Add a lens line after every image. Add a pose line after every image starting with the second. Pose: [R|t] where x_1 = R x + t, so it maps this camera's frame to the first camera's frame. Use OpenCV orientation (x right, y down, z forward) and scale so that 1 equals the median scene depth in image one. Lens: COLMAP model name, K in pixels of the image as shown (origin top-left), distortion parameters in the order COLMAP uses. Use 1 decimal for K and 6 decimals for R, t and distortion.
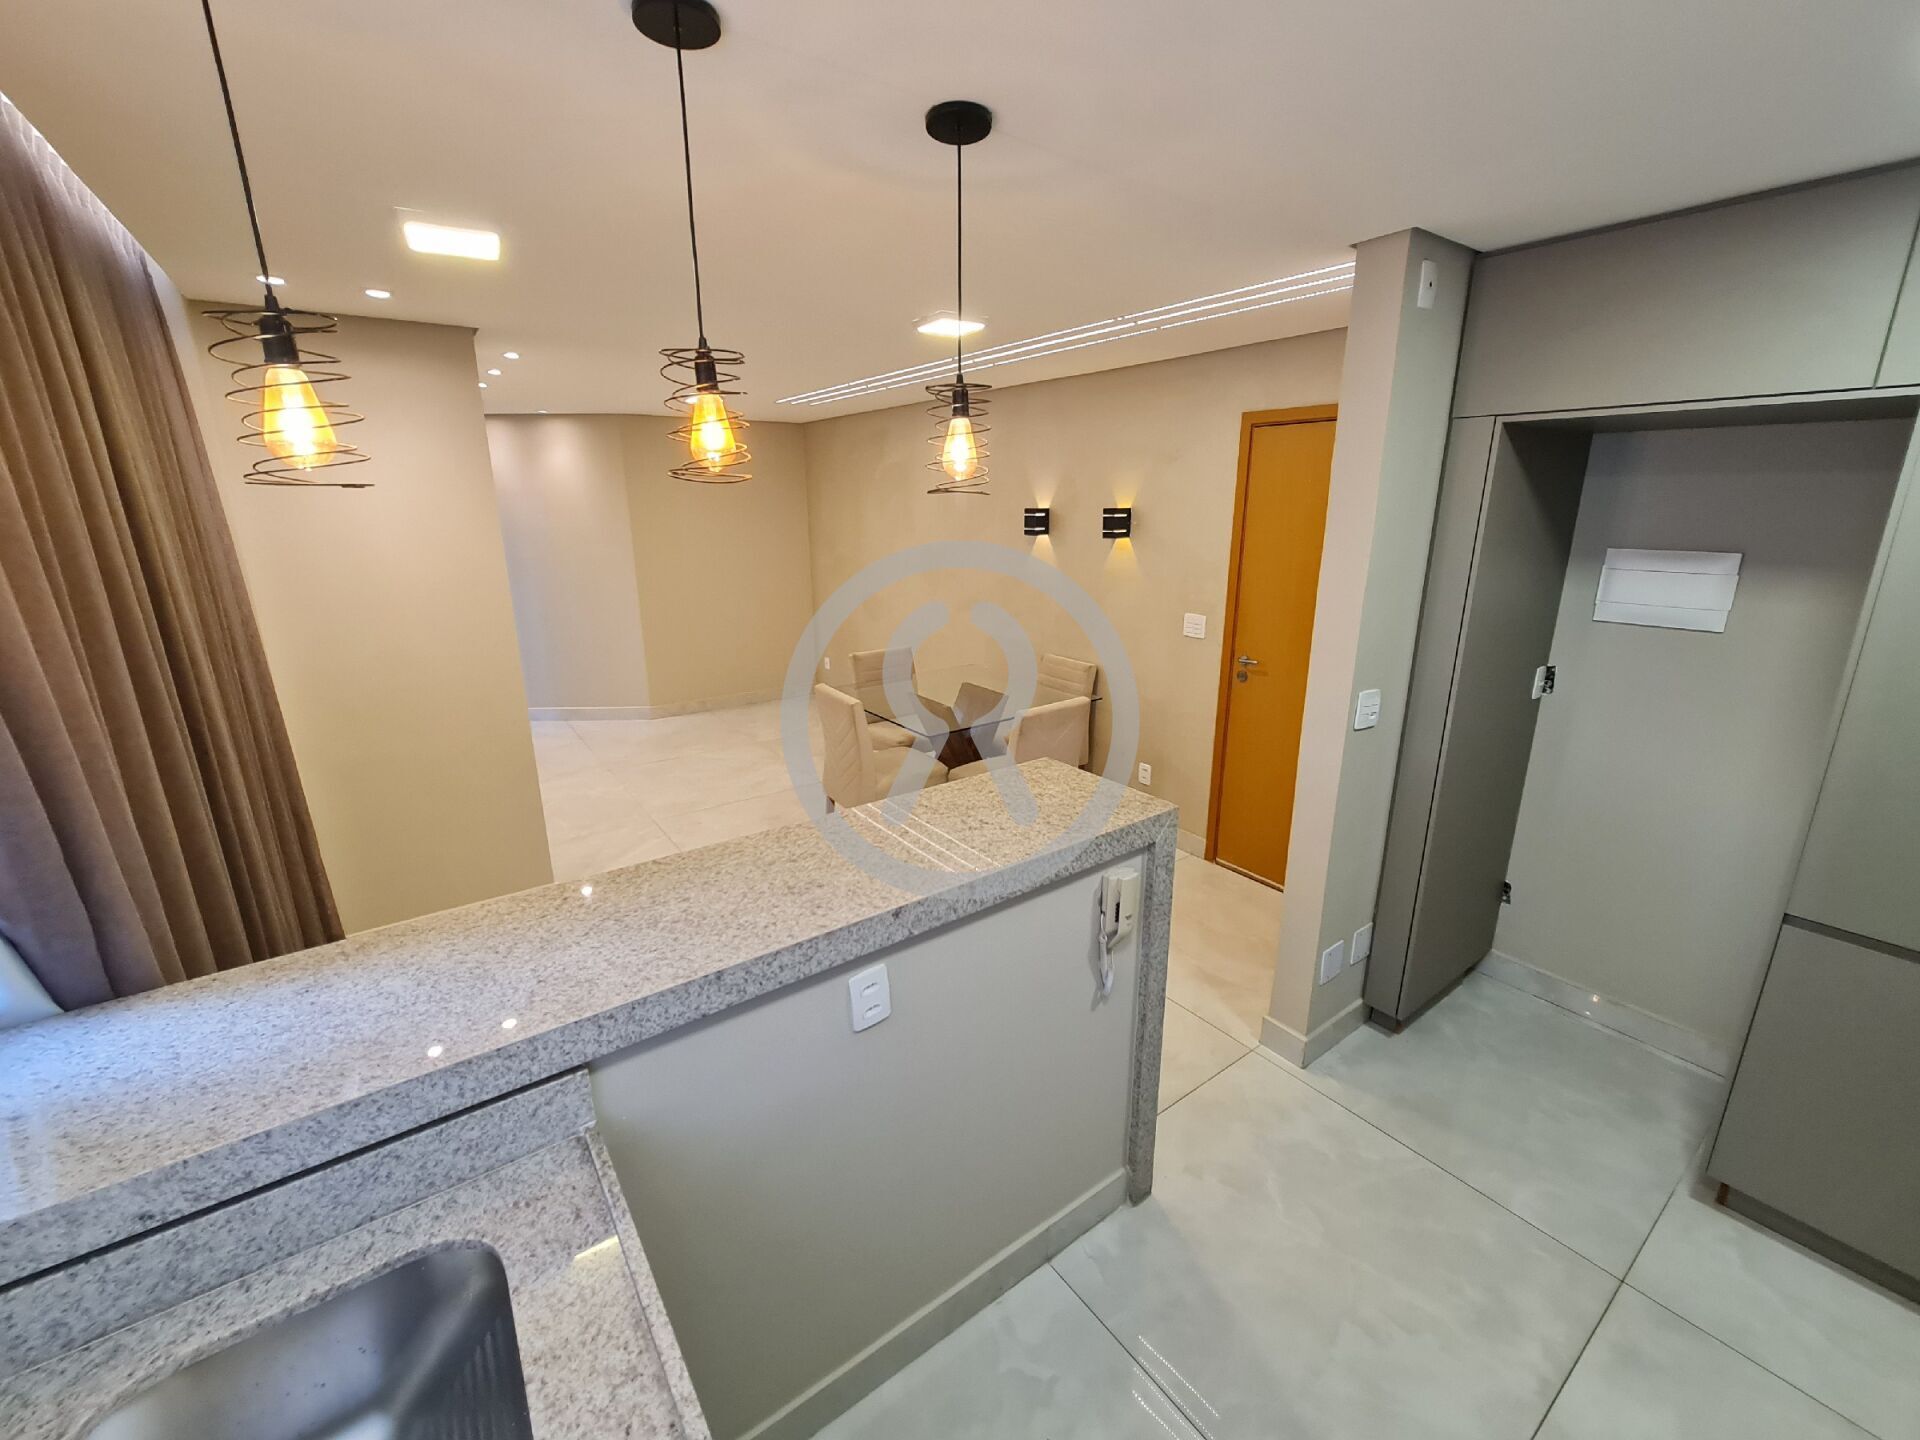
lens RADIAL K [[778.5, 0, 953.8], [0, 778.5, 707.2], [0, 0, 1]] dist [-0.004209, 0.000312]
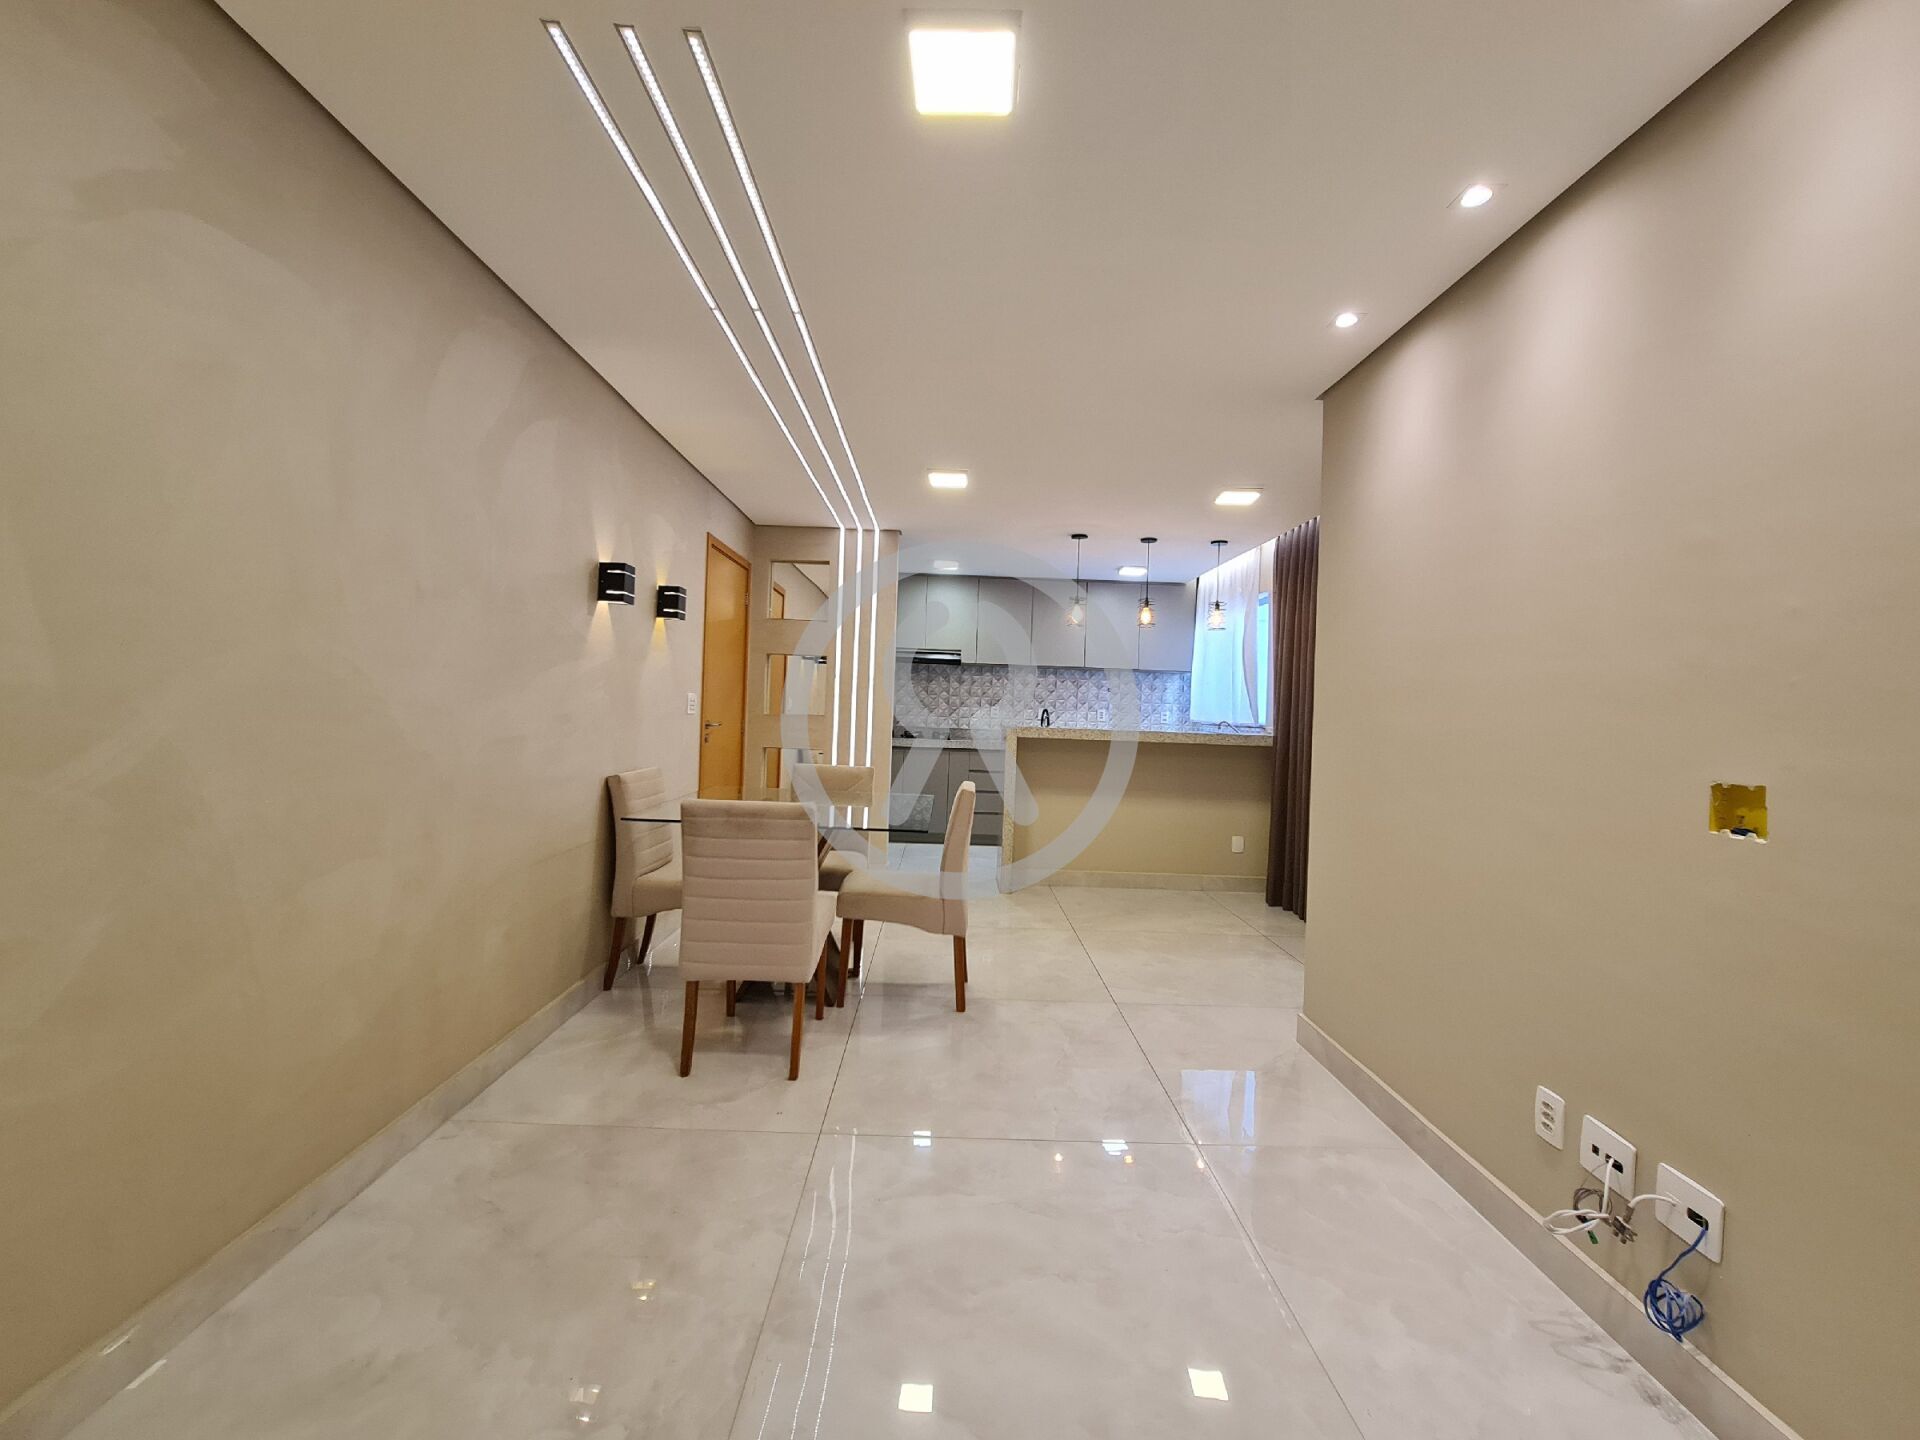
lens RADIAL K [[778.5, 0, 953.8], [0, 778.5, 707.2], [0, 0, 1]] dist [-0.004209, 0.000312]
pose [[-0.817033, -0.018637, 0.576289, -0.560900], [0.126750, 0.969224, 0.211043, -0.253980], [-0.562487, 0.245473, -0.789526, 1.478203]]
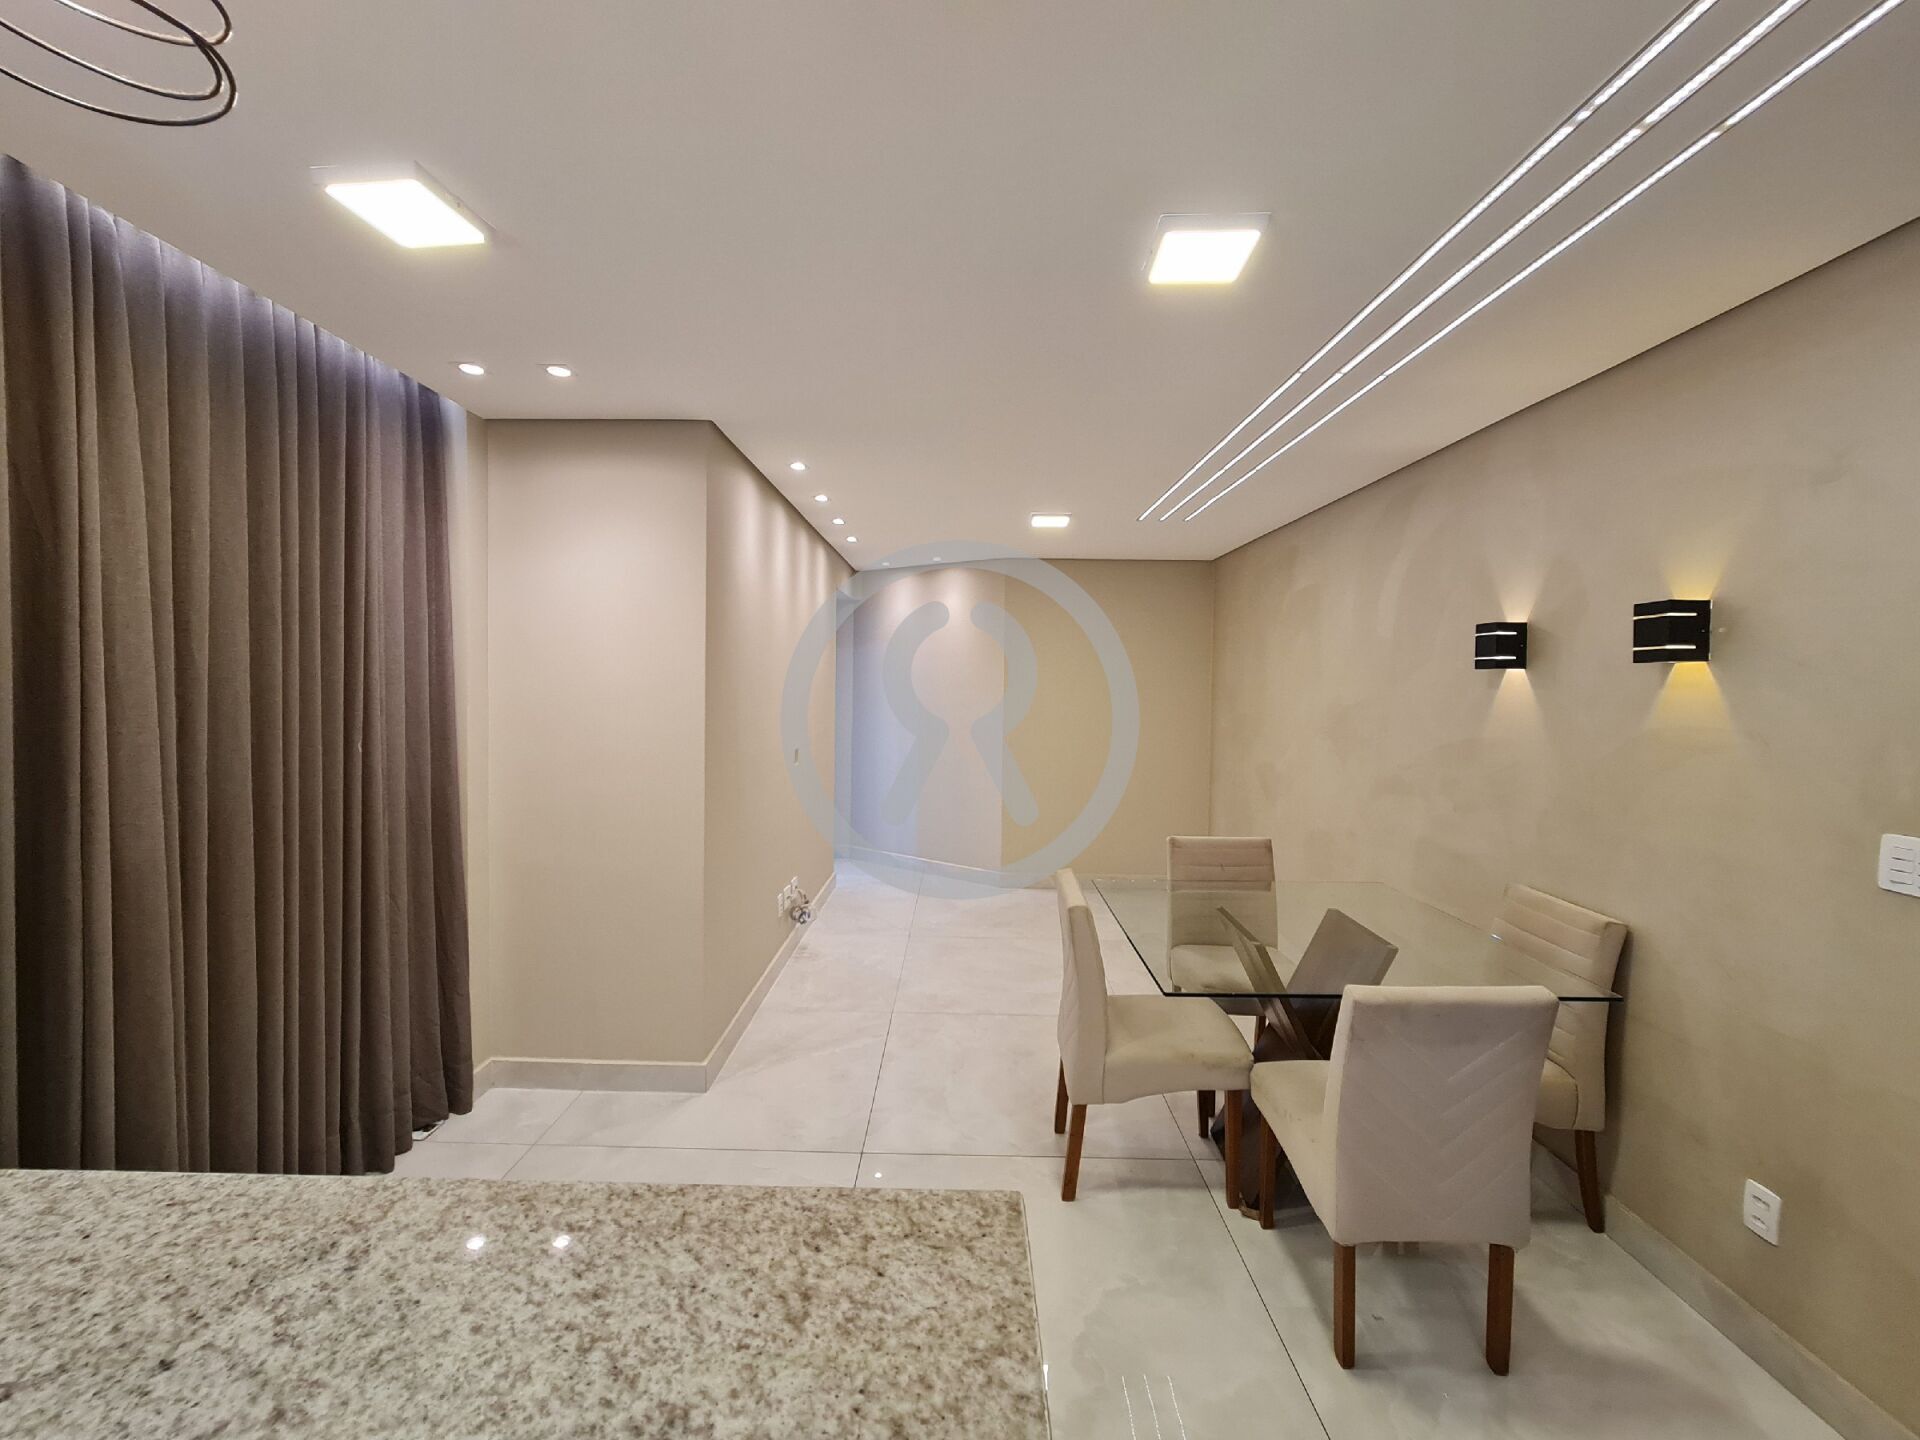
lens RADIAL K [[781.5, 0, 954.1], [0, 781.5, 706.3], [0, 0, 1]] dist [-0.010552, -0.000098]
pose [[0.804712, 0.039722, -0.592335, 0.129682], [-0.178695, 0.967693, -0.177870, -0.025603], [0.566134, 0.248982, 0.785812, 0.359596]]
